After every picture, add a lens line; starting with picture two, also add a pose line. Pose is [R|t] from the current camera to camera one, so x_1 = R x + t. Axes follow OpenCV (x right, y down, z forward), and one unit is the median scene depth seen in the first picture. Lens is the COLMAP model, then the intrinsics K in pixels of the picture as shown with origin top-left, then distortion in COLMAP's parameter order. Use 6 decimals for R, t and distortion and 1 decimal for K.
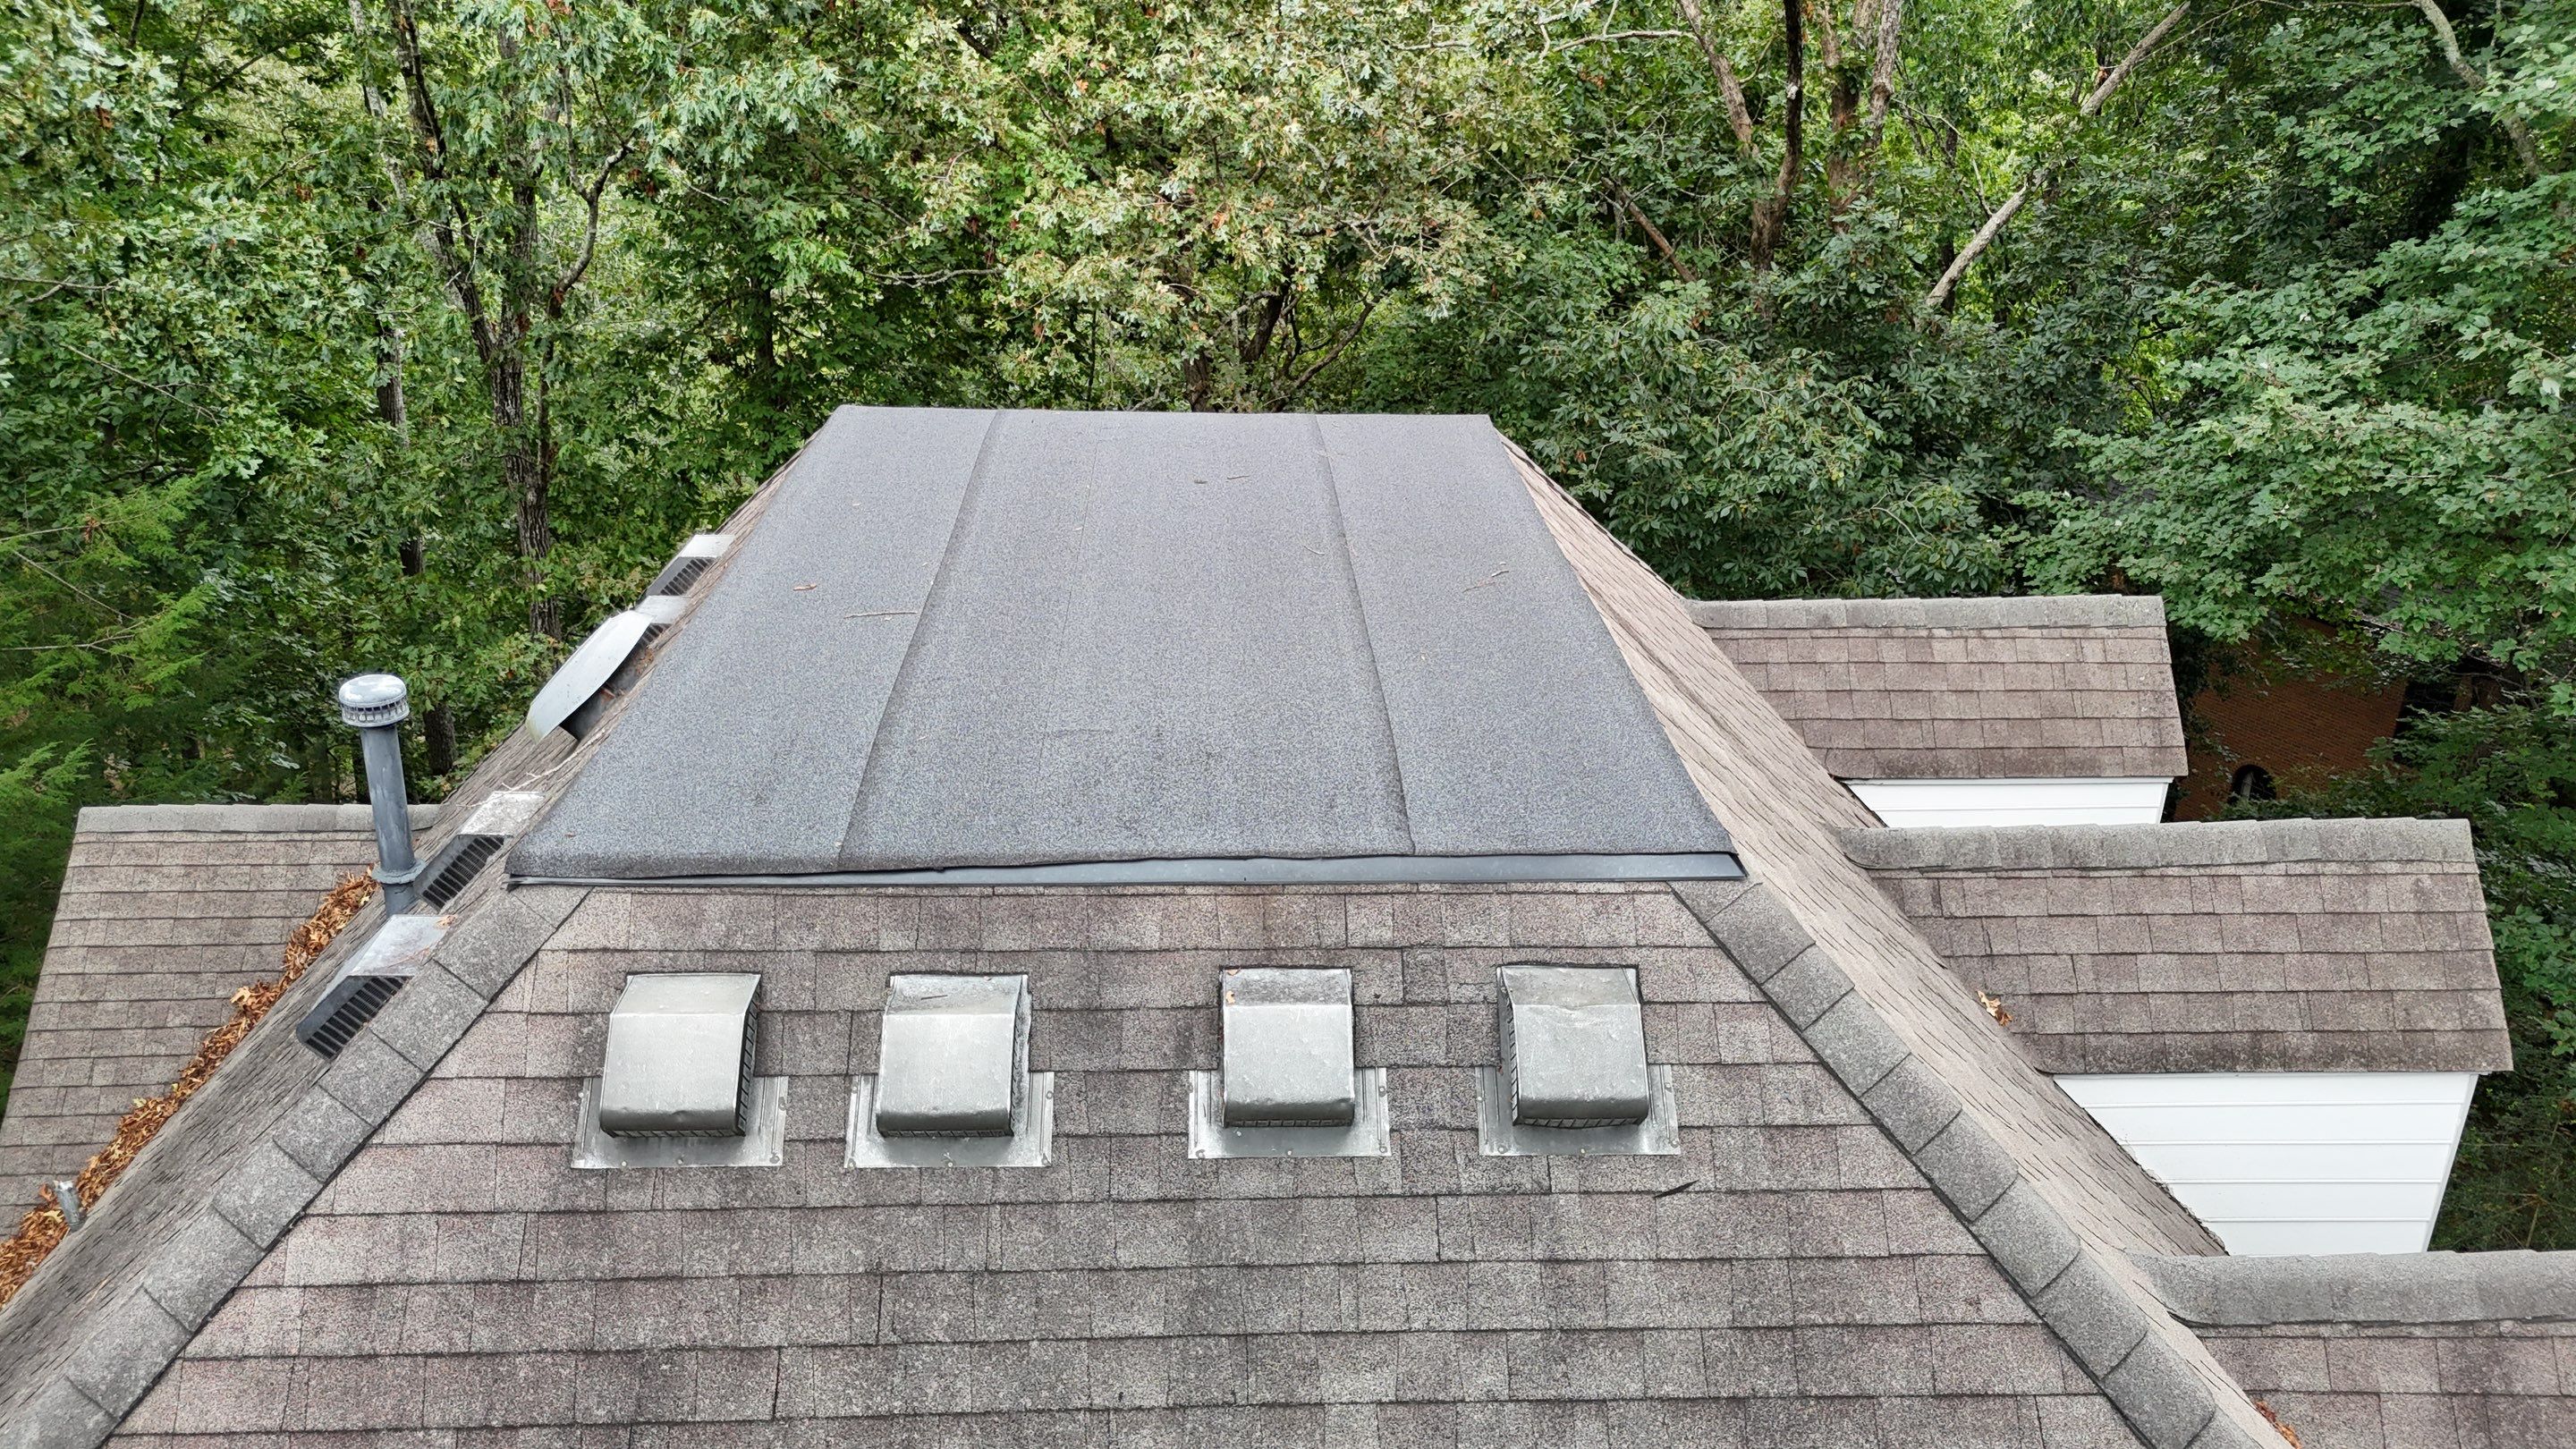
lens RADIAL K [[1879.8, 0, 1291.4], [0, 1879.8, 740.8], [0, 0, 1]] dist [0.074134, -0.061779]
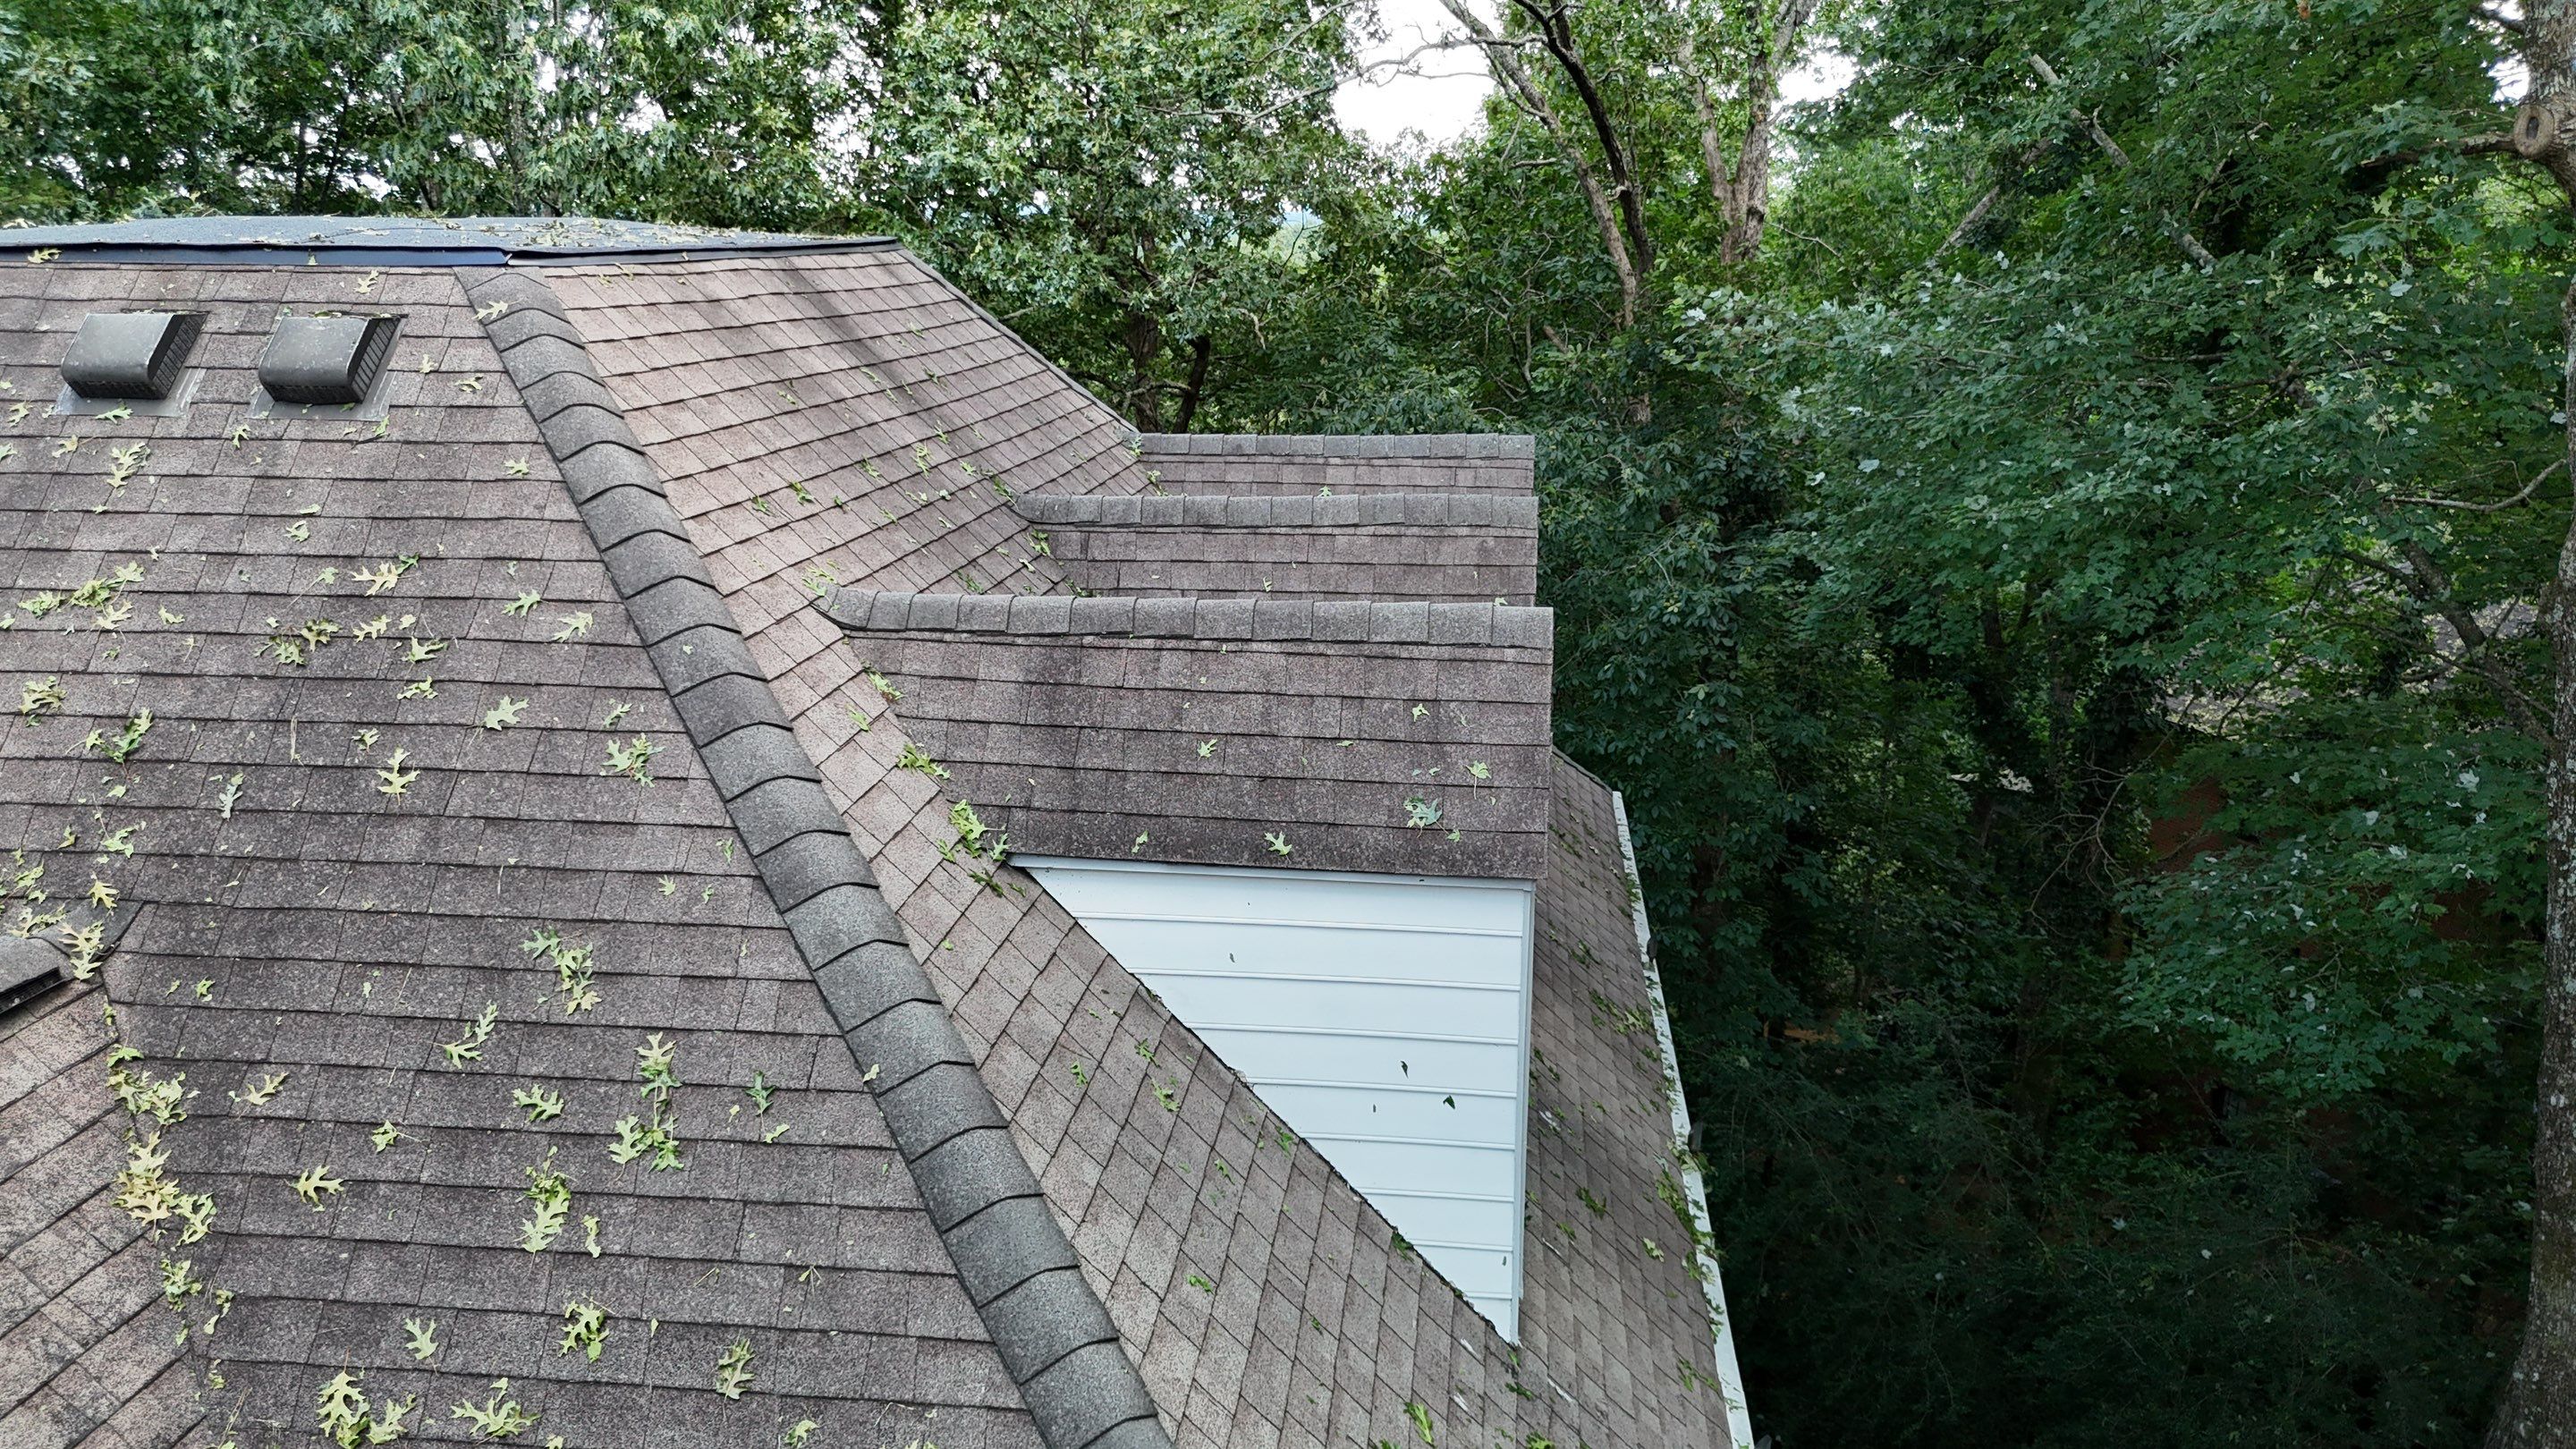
lens RADIAL K [[1879.8, 0, 1245.0], [0, 1879.8, 725.0], [0, 0, 1]] dist [0.074134, -0.061779]
pose [[0.987764, 0.031629, -0.152712, 0.930928], [-0.054163, 0.987840, -0.145737, 0.539695], [0.146246, 0.152225, 0.977466, -0.206599]]
